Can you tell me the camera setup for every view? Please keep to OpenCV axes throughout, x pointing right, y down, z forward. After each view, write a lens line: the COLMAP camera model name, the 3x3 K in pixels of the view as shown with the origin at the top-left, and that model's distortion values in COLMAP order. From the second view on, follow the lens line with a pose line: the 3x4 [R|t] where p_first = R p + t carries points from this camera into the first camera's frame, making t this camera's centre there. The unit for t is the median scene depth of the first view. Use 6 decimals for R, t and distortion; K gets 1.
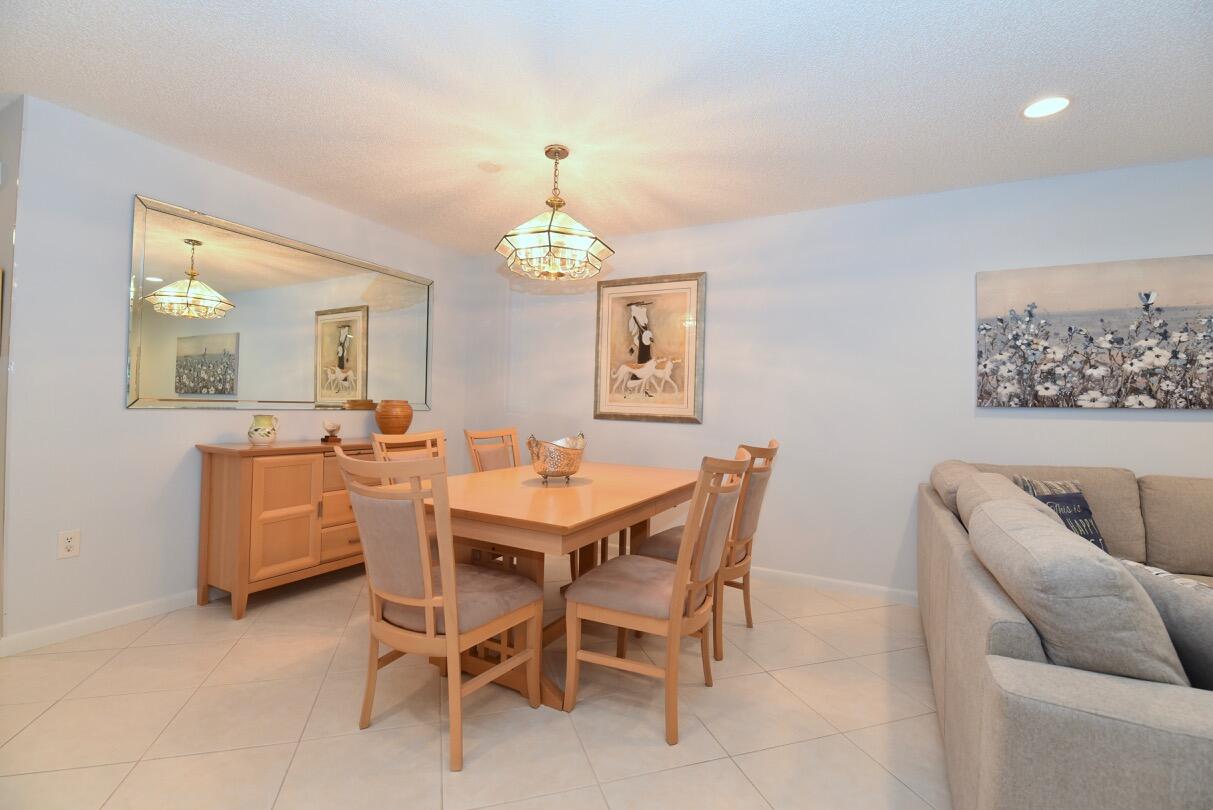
lens RADIAL K [[527.5, 0, 608.8], [0, 527.5, 401.9], [0, 0, 1]] dist [-0.002409, -0.007985]
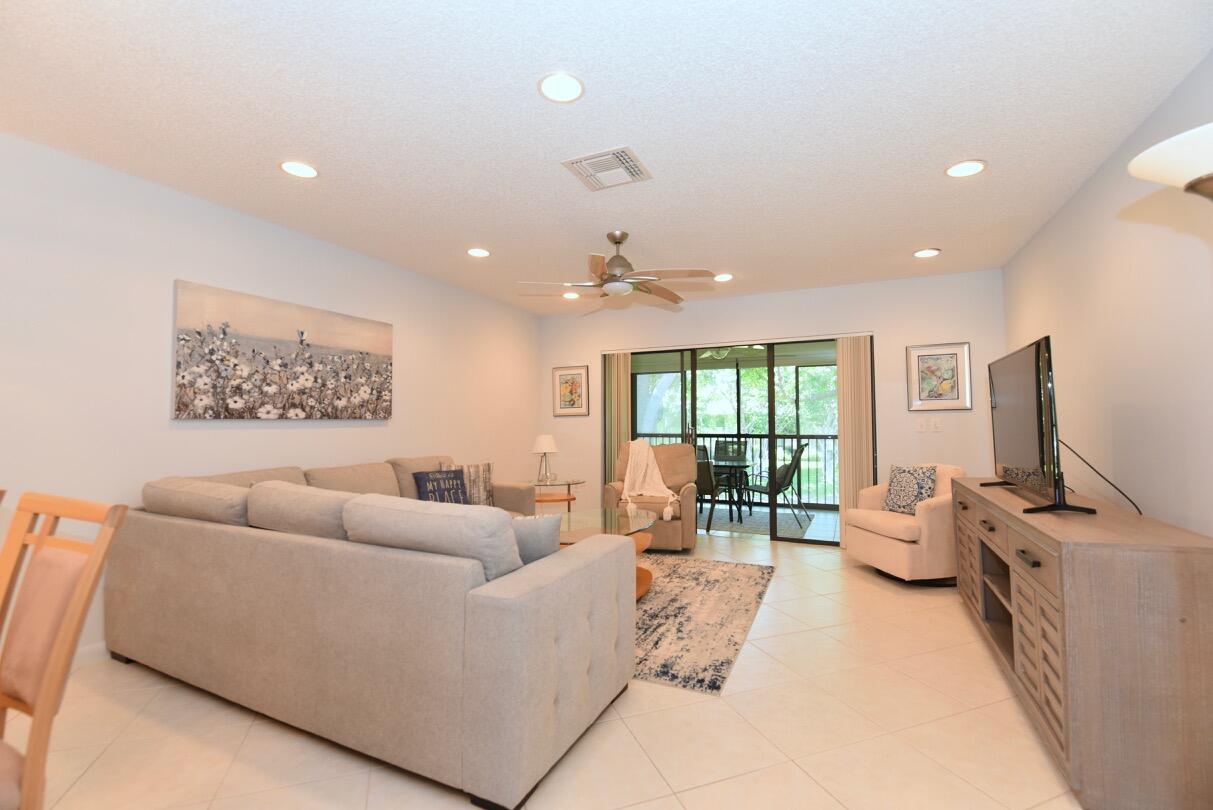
lens RADIAL K [[527.5, 0, 602.4], [0, 527.5, 397.6], [0, 0, 1]] dist [-0.002409, -0.007985]
pose [[-0.027040, 0.028291, 0.999234, -0.286945], [-0.004646, 0.999585, -0.028426, -0.006466], [-0.999624, -0.005411, -0.026897, 0.253499]]
